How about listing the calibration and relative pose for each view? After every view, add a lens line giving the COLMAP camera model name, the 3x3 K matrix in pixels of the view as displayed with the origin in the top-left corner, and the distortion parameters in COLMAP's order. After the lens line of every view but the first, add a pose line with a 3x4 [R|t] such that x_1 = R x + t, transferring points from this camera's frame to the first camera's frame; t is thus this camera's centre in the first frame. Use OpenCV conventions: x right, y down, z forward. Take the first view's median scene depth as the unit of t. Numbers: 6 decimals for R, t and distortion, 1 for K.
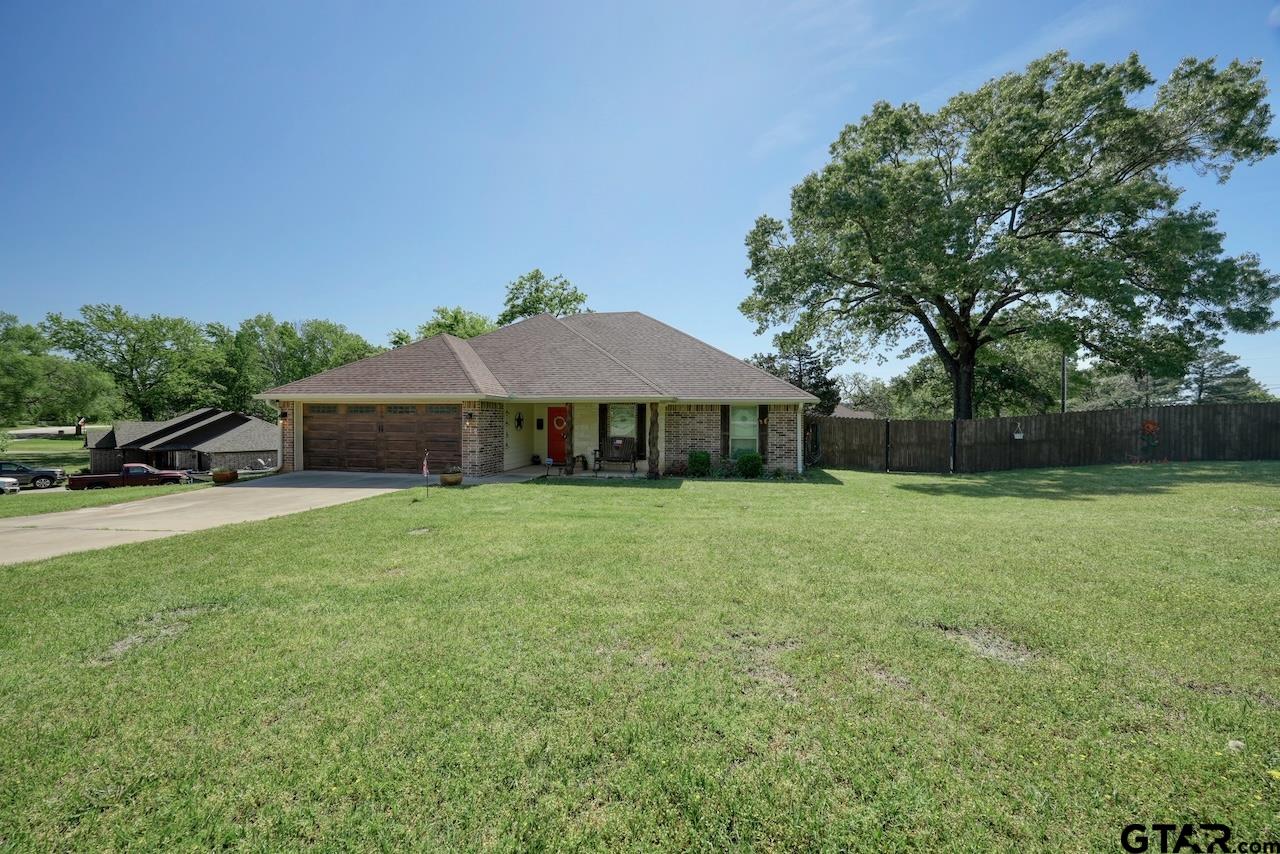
lens RADIAL K [[434.4, 0, 642.1], [0, 434.4, 425.5], [0, 0, 1]] dist [-0.006054, 0.001473]
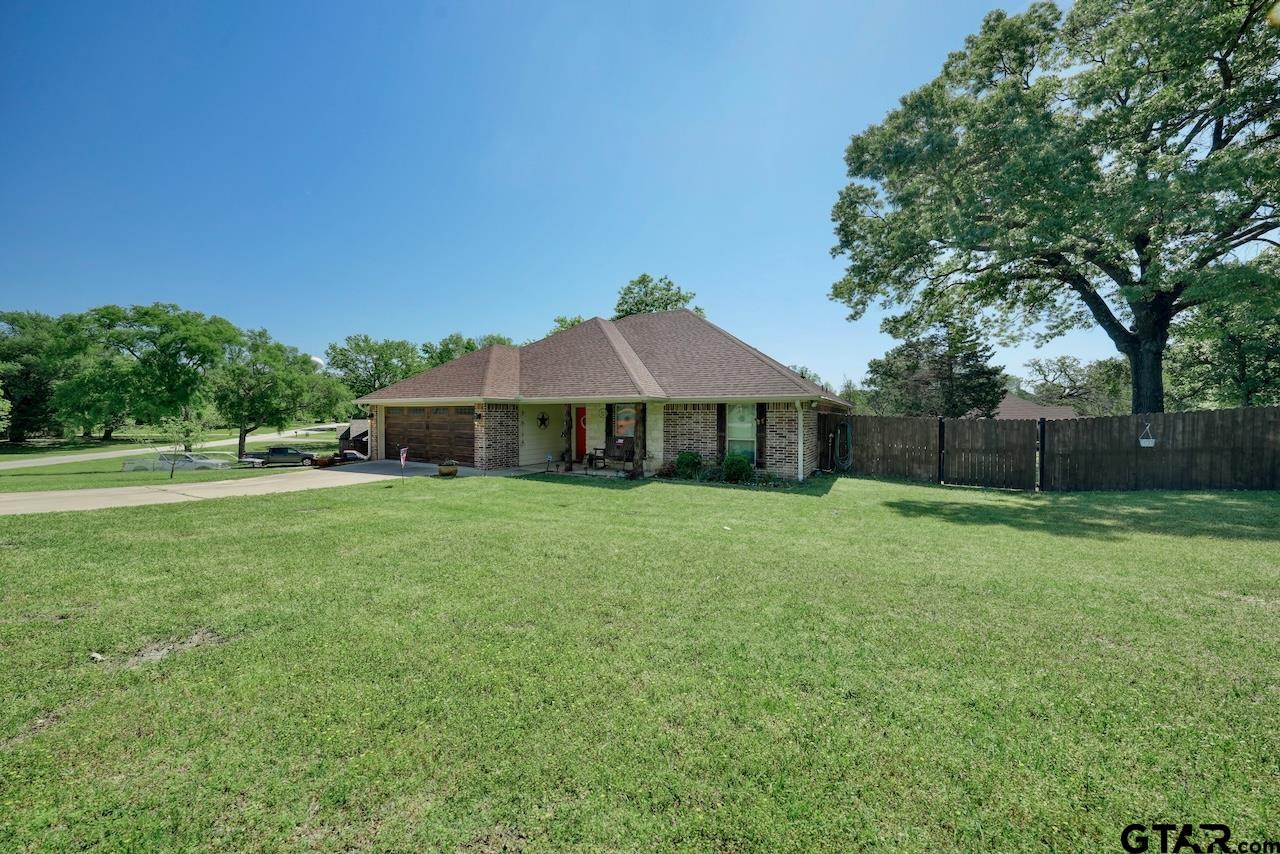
lens RADIAL K [[432.7, 0, 641.8], [0, 432.7, 426.6], [0, 0, 1]] dist [-0.006884, 0.001369]
pose [[0.938777, 0.005552, -0.344481, 0.335646], [-0.002661, 0.999957, 0.008864, -0.005129], [0.344515, -0.007404, 0.938751, 0.066441]]
